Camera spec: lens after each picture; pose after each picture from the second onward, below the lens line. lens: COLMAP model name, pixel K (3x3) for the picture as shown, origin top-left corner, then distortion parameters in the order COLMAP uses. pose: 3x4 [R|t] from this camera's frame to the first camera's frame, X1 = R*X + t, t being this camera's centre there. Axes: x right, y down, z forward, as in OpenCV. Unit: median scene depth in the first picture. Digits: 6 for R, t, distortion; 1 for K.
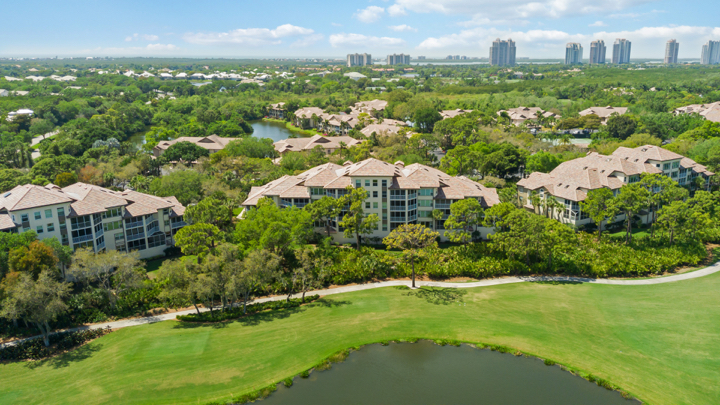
lens RADIAL K [[565.9, 0, 360.0], [0, 565.9, 202.5], [0, 0, 1]] dist [0.124819, -0.229273]
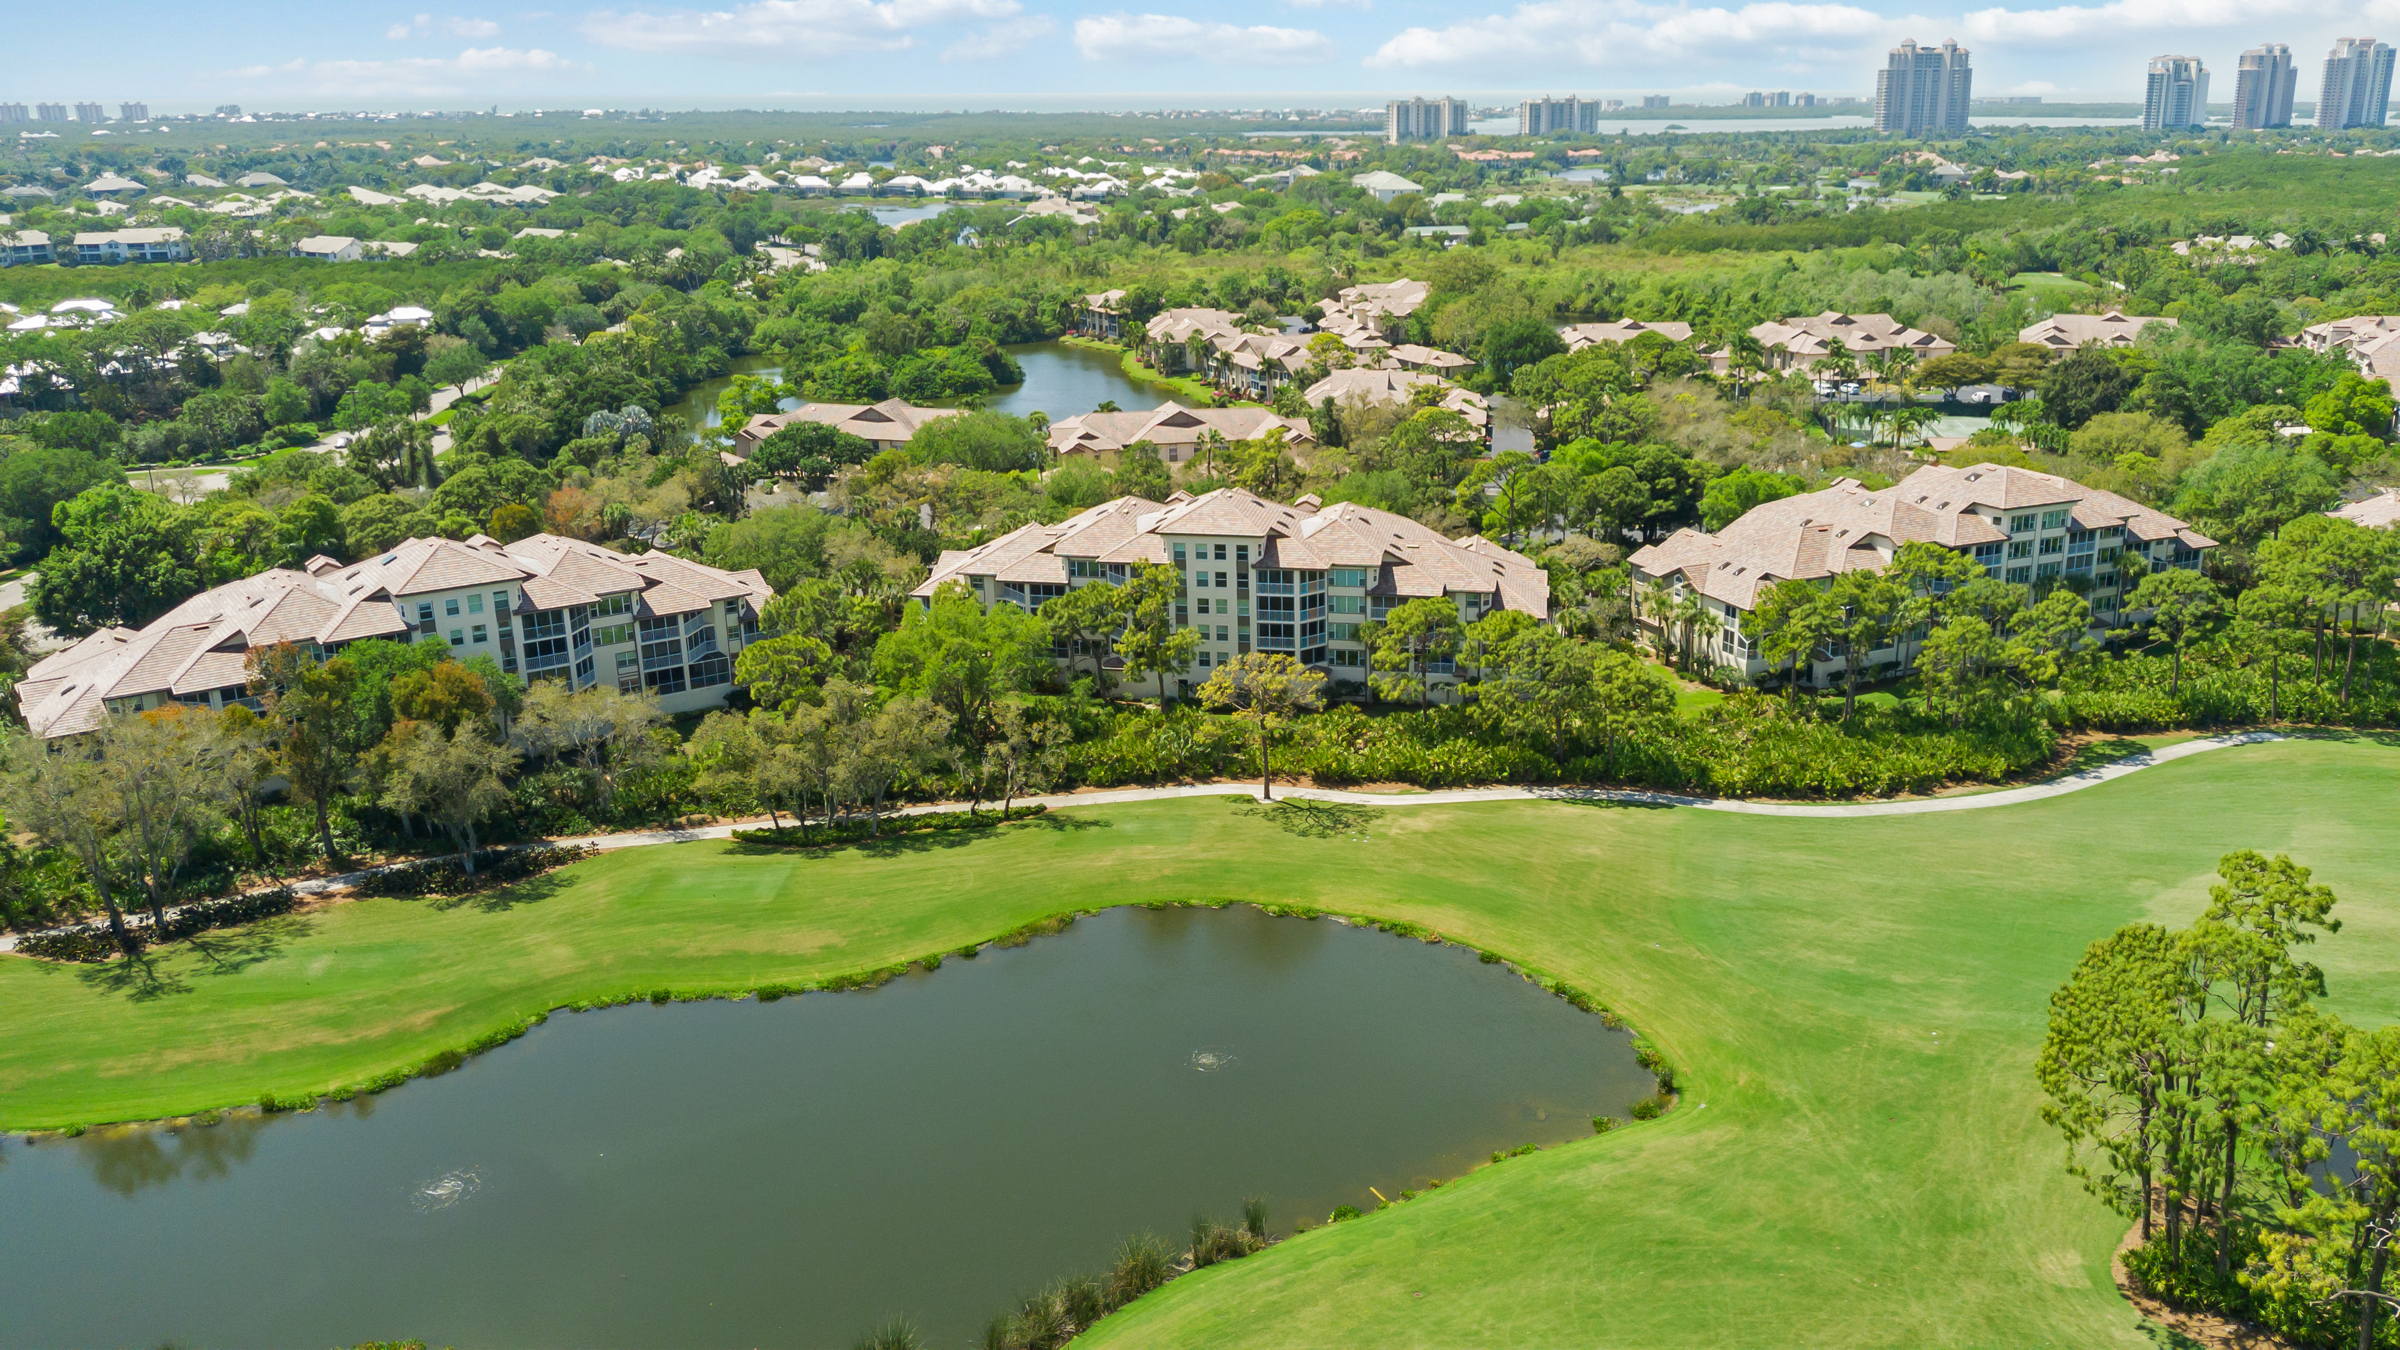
lens RADIAL K [[1886.5, 0, 1200.0], [0, 1886.5, 675.0], [0, 0, 1]] dist [0.124819, -0.229273]
pose [[0.990895, 0.034471, -0.130149, 0.193809], [-0.028039, 0.998308, 0.050932, -0.014943], [0.131685, -0.046819, 0.990185, -0.364904]]
